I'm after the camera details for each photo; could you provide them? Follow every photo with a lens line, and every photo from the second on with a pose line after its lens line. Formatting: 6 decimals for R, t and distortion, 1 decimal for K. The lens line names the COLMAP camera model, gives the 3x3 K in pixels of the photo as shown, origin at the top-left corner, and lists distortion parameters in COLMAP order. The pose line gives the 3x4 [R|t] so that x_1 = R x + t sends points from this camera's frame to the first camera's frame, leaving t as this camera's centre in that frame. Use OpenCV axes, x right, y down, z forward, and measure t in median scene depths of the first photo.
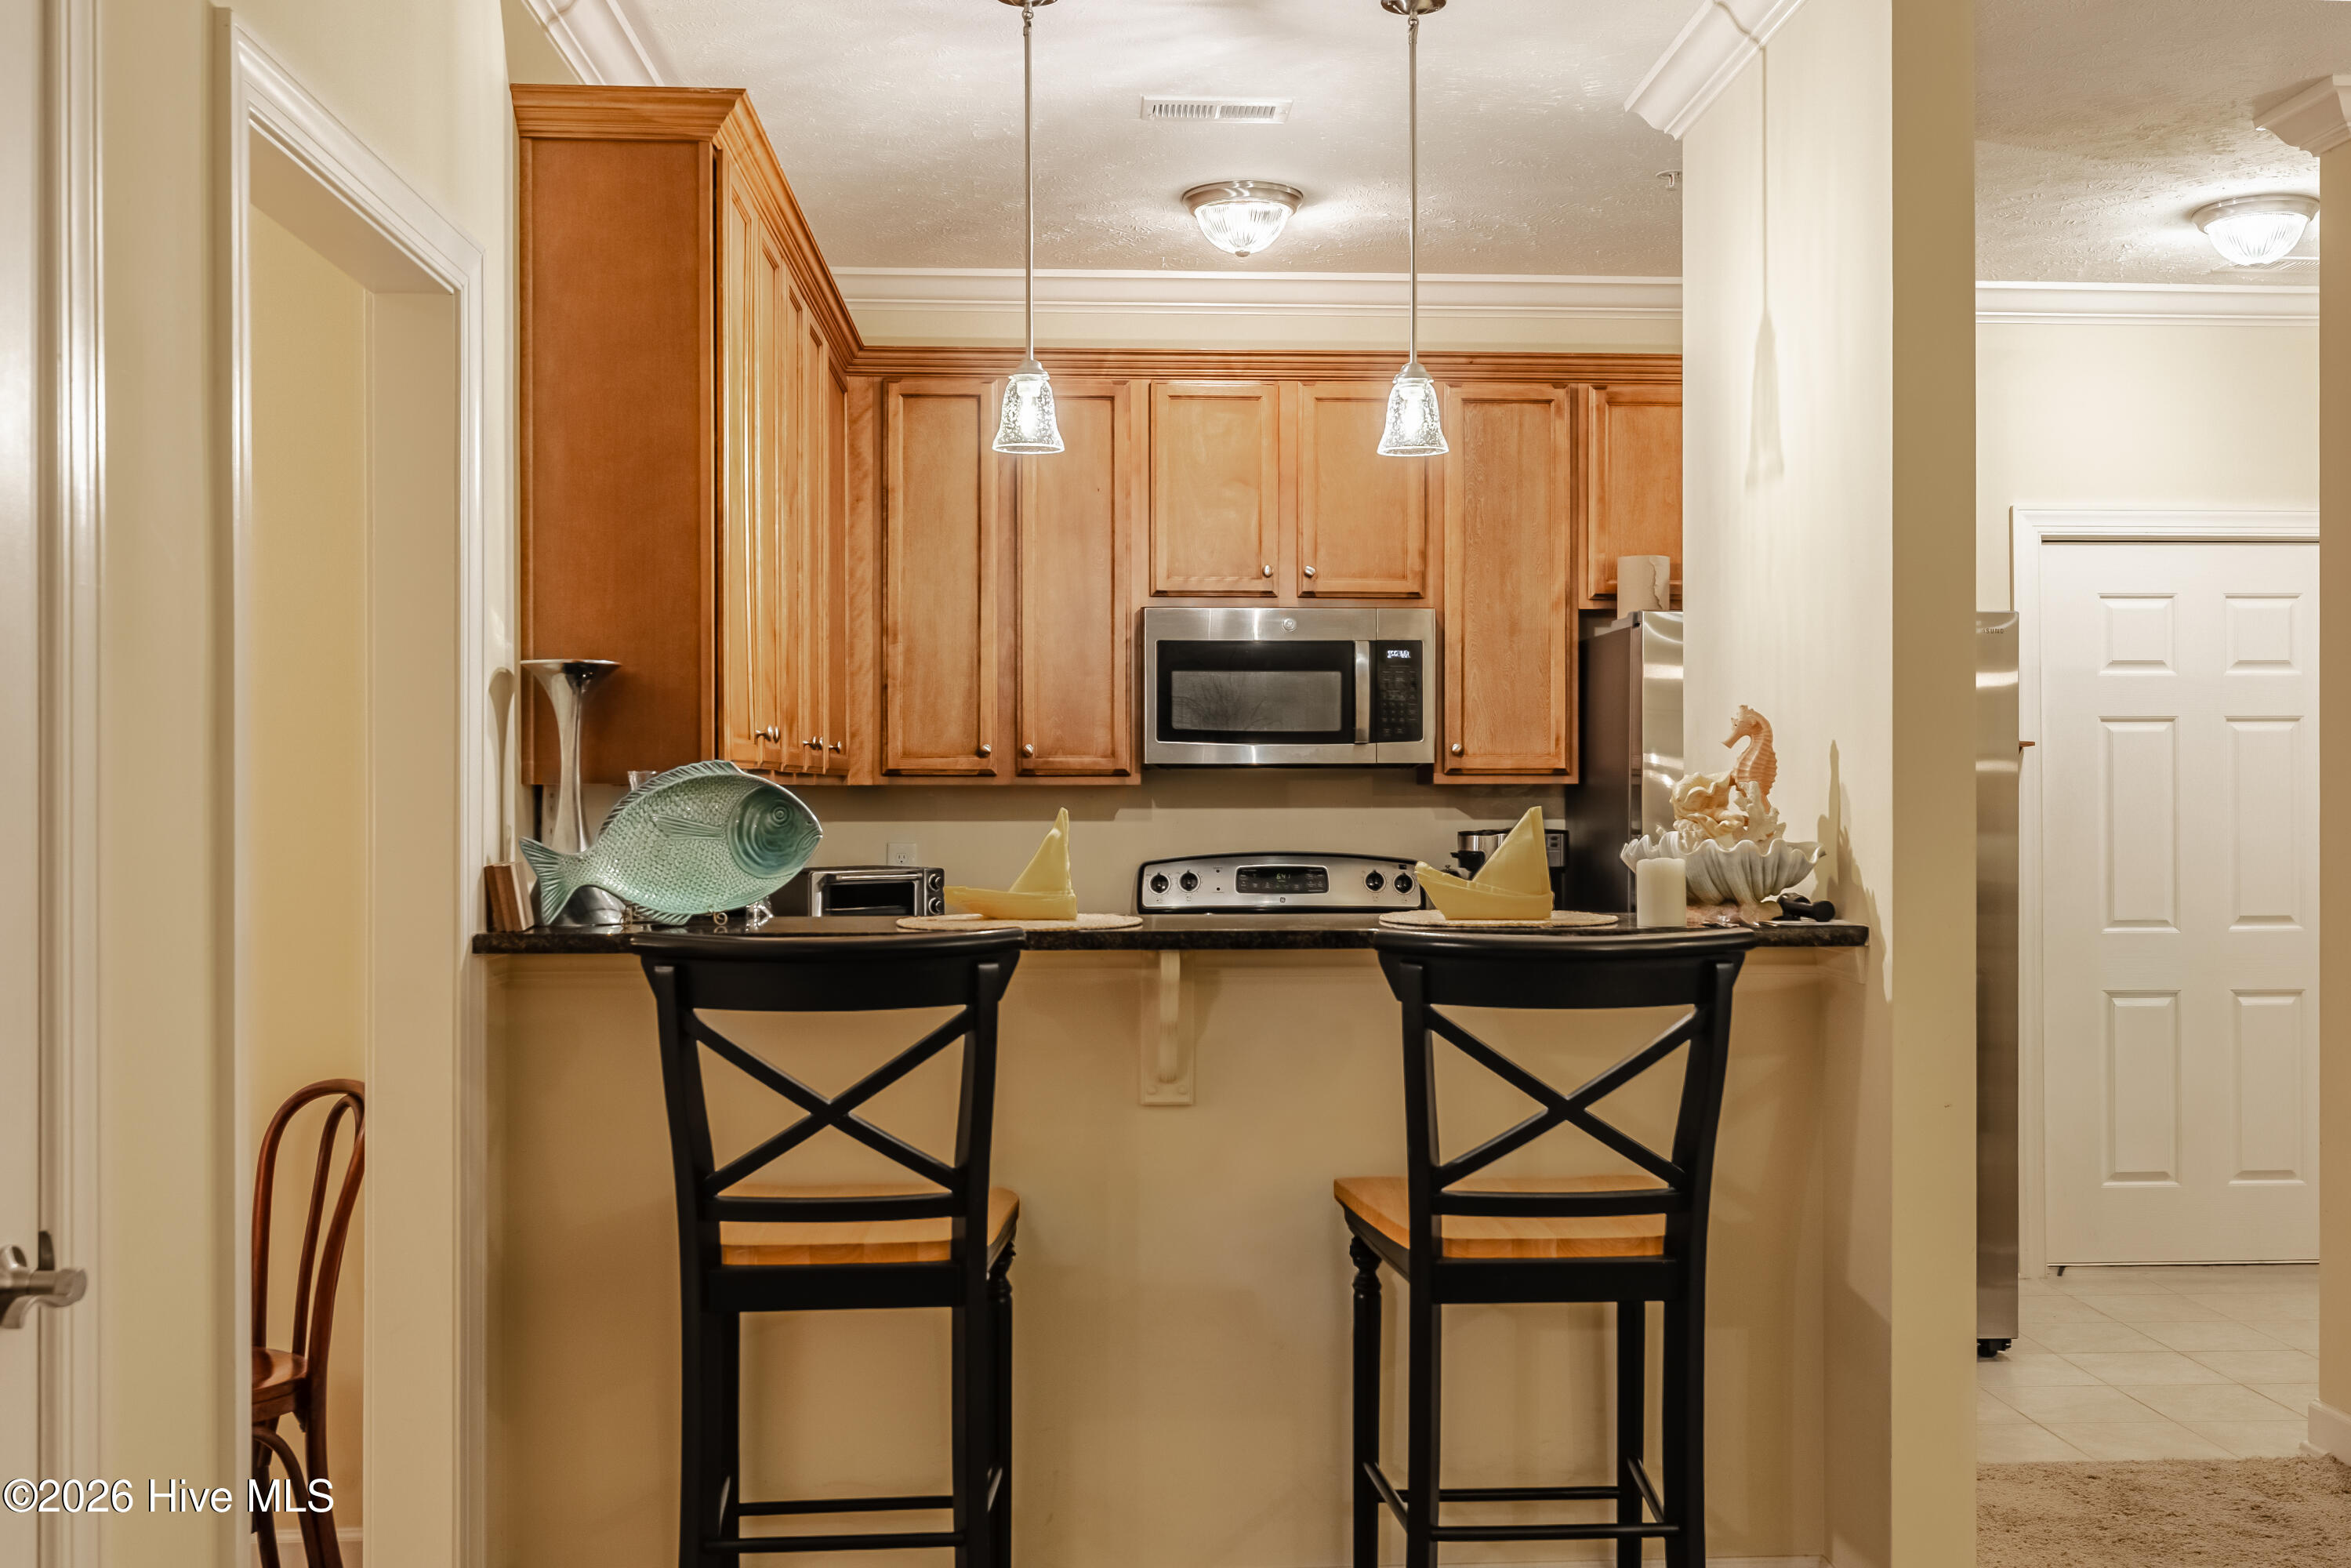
lens RADIAL K [[2376.0, 0, 1175.5], [0, 2376.0, 784.0], [0, 0, 1]] dist [0.000706, 0.000011]
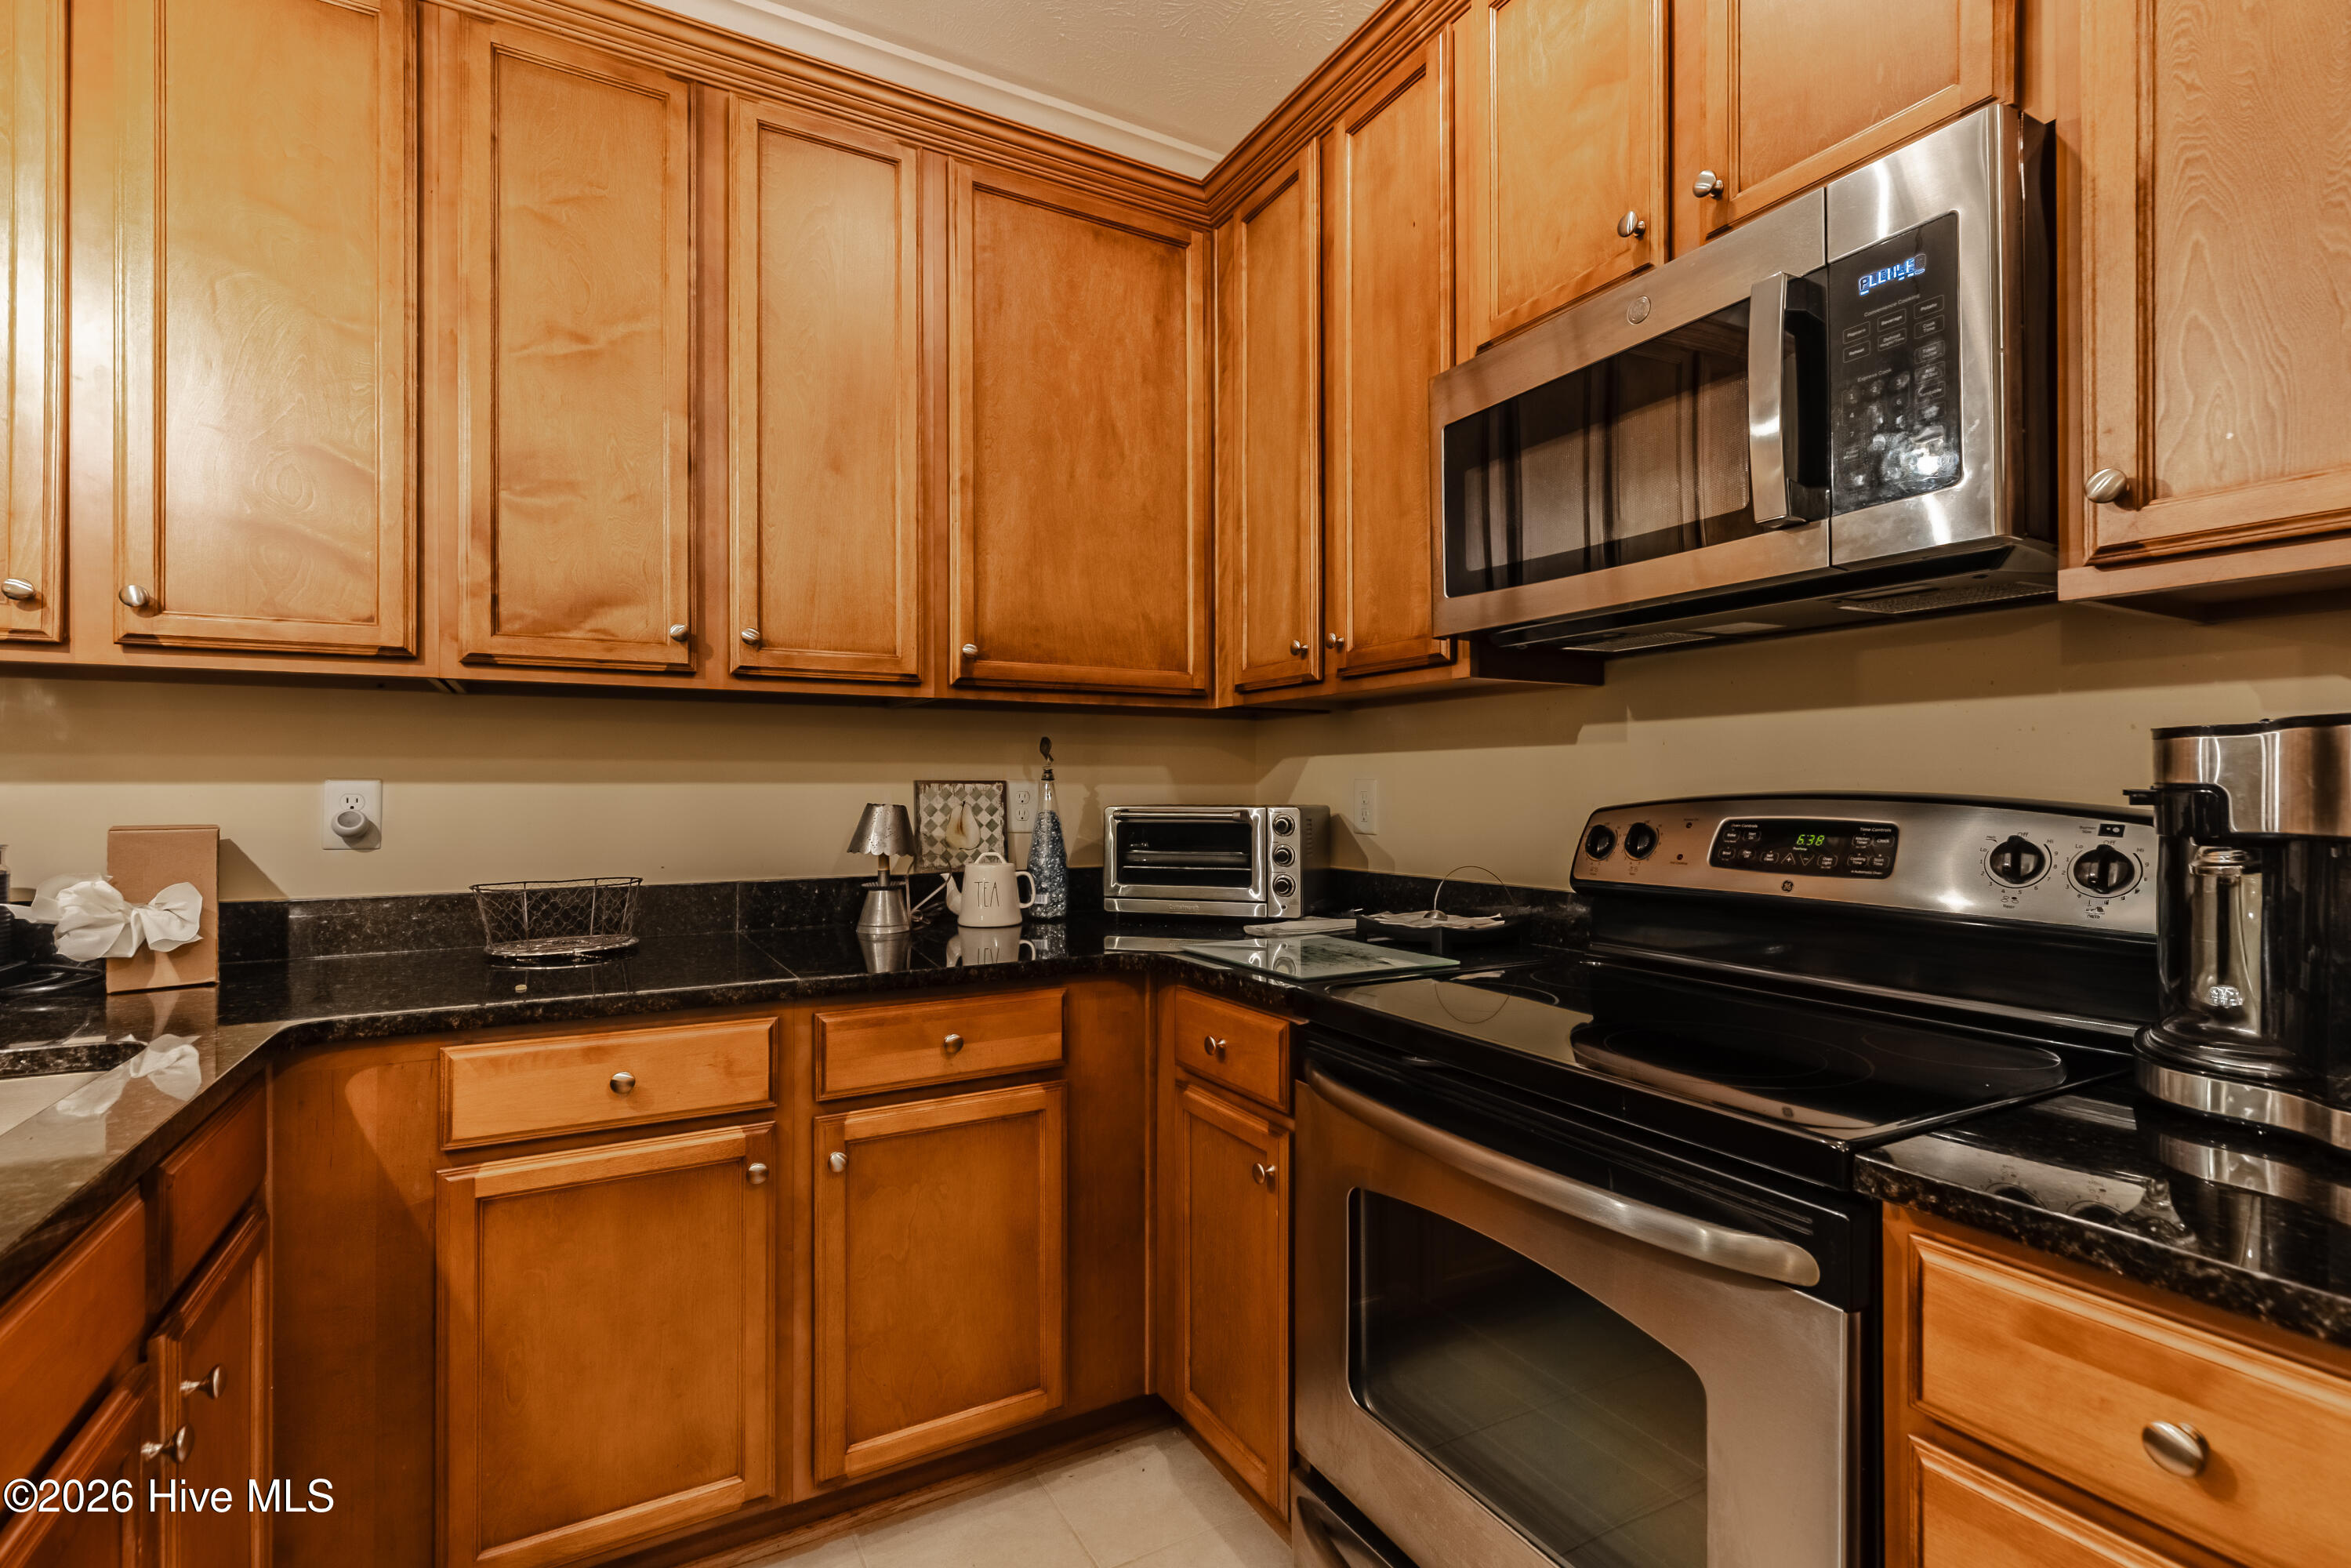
lens RADIAL K [[1065.3, 0, 1221.8], [0, 1065.3, 782.5], [0, 0, 1]] dist [0.005111, -0.000149]
pose [[0.457931, -0.007935, -0.888952, 0.190455], [0.007251, 0.999960, -0.005191, 0.027207], [0.888958, -0.004069, 0.457971, 0.790101]]
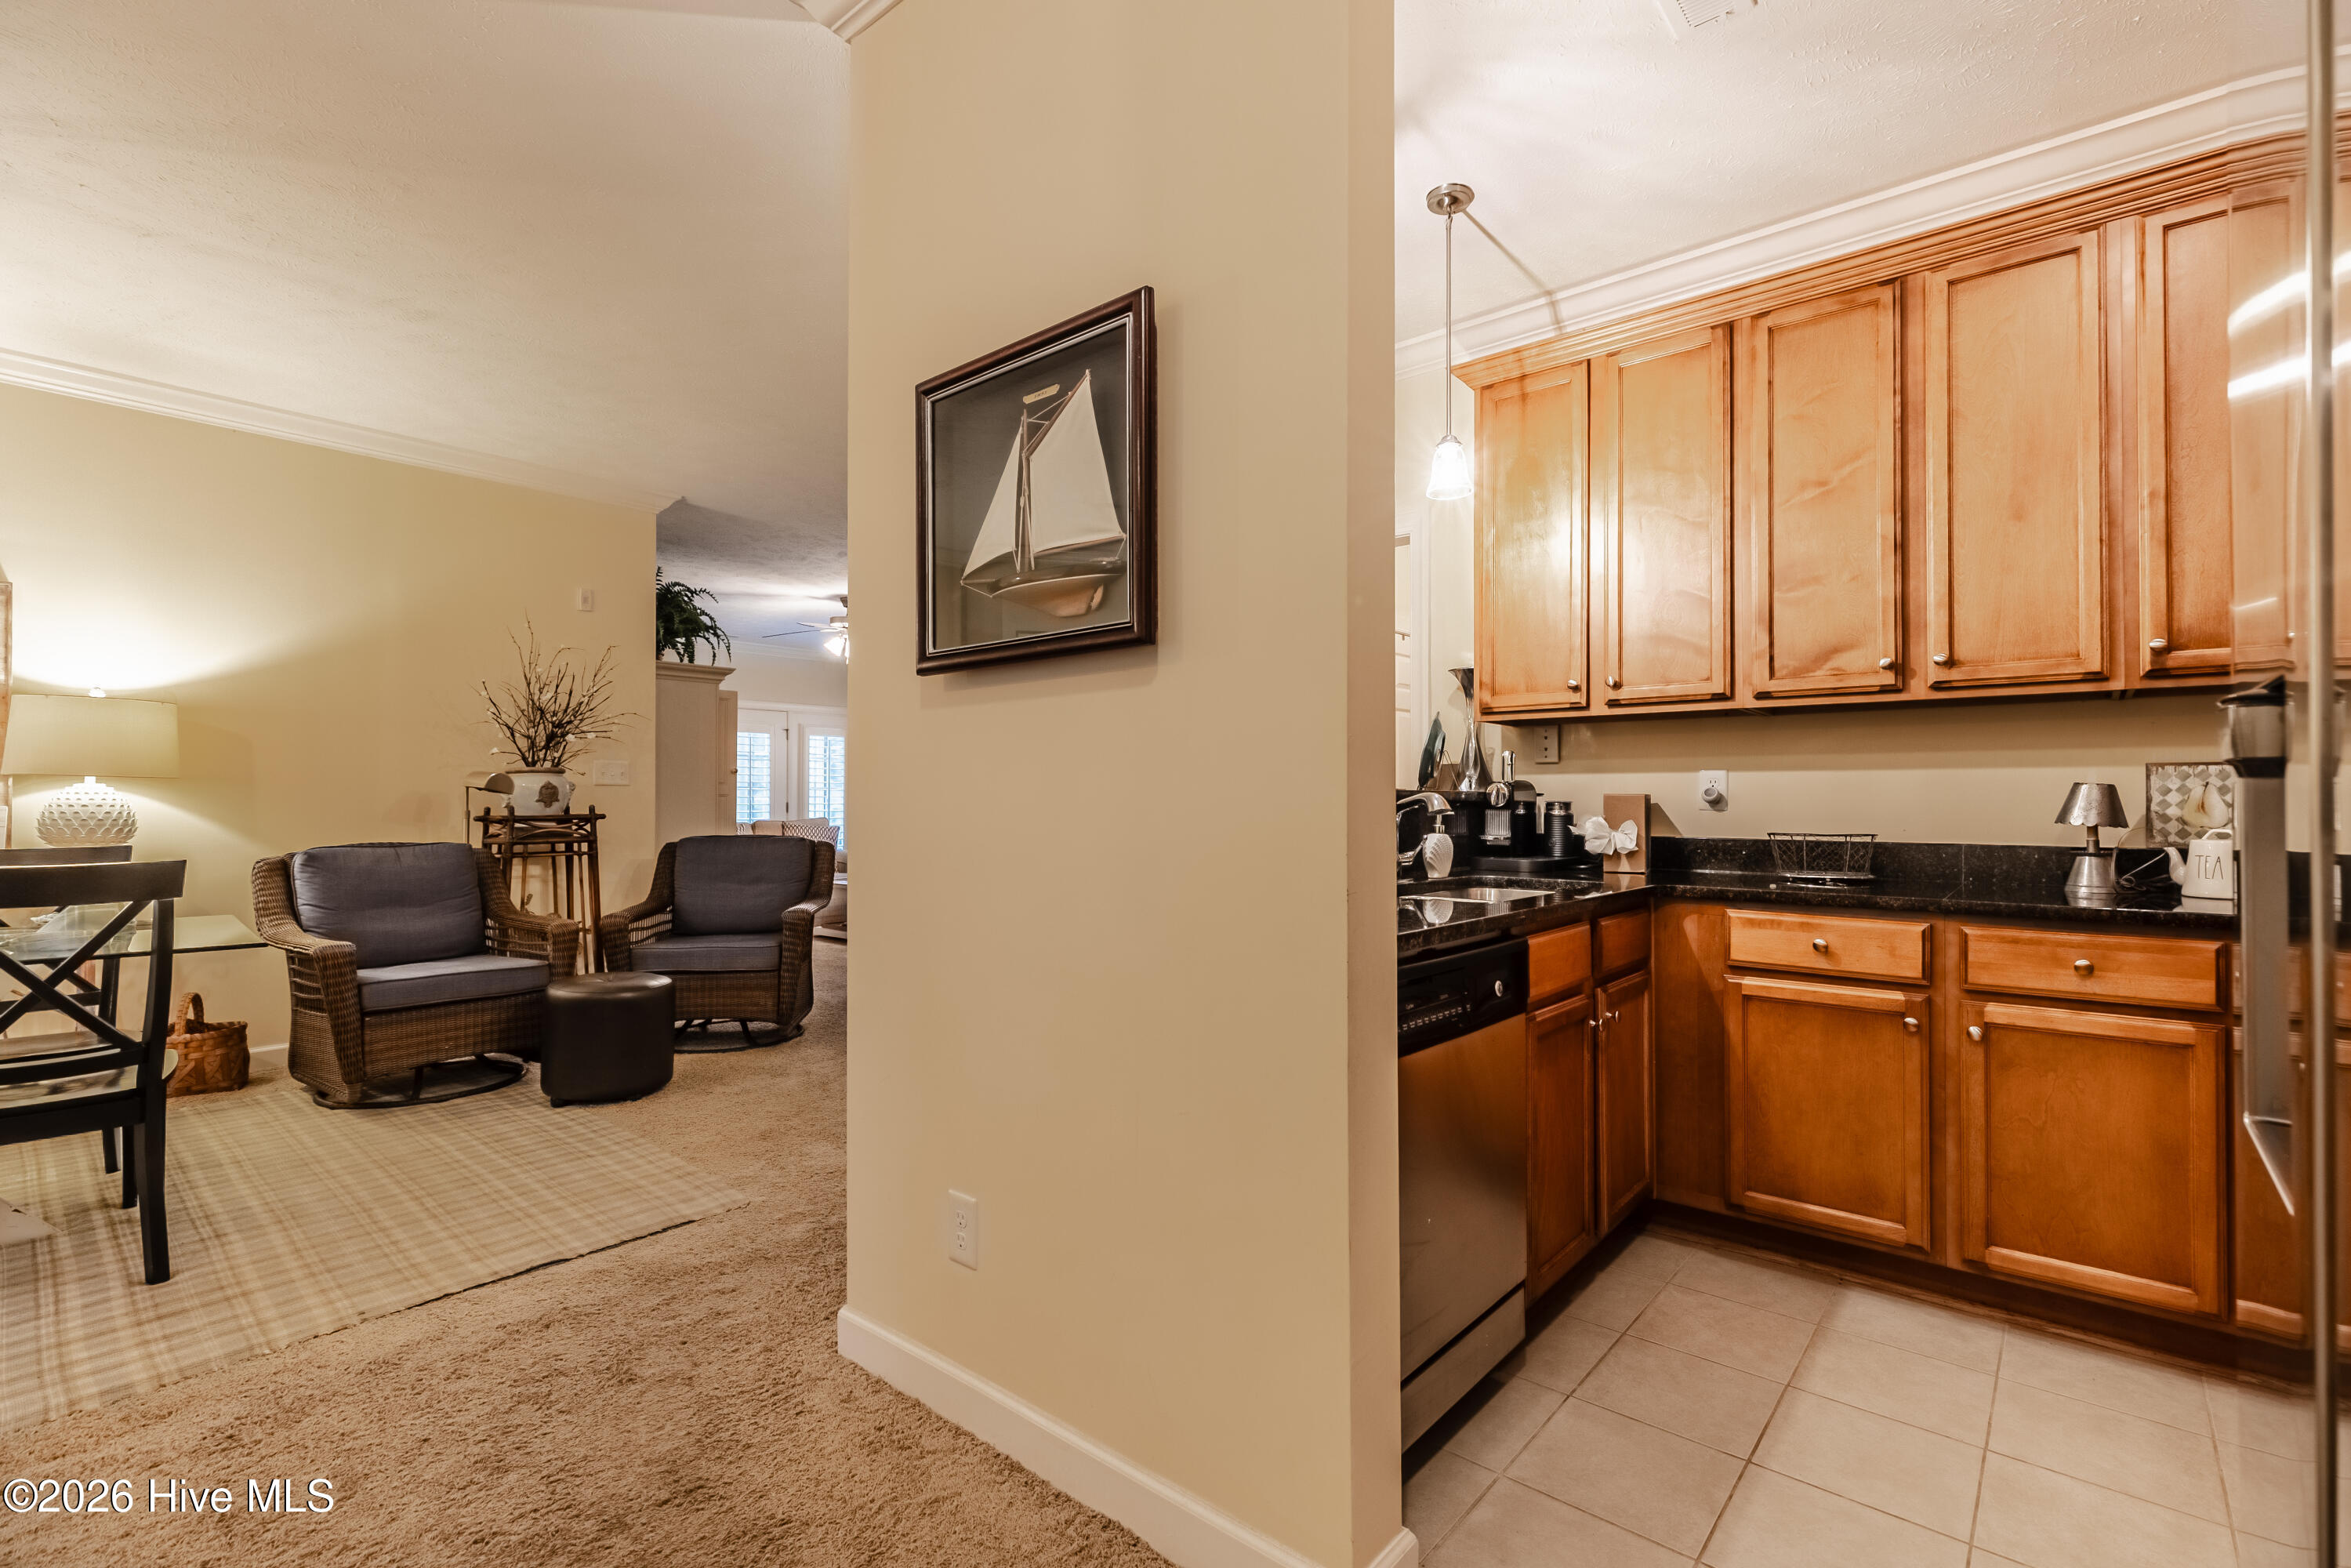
lens RADIAL K [[1042.4, 0, 1175.5], [0, 1042.4, 784.0], [0, 0, 1]] dist [0.002109, -0.000534]
pose [[-0.698233, -0.013926, -0.715735, 0.362691], [-0.001553, 0.999838, -0.017938, 0.039921], [0.715869, -0.011413, -0.698141, 0.880862]]
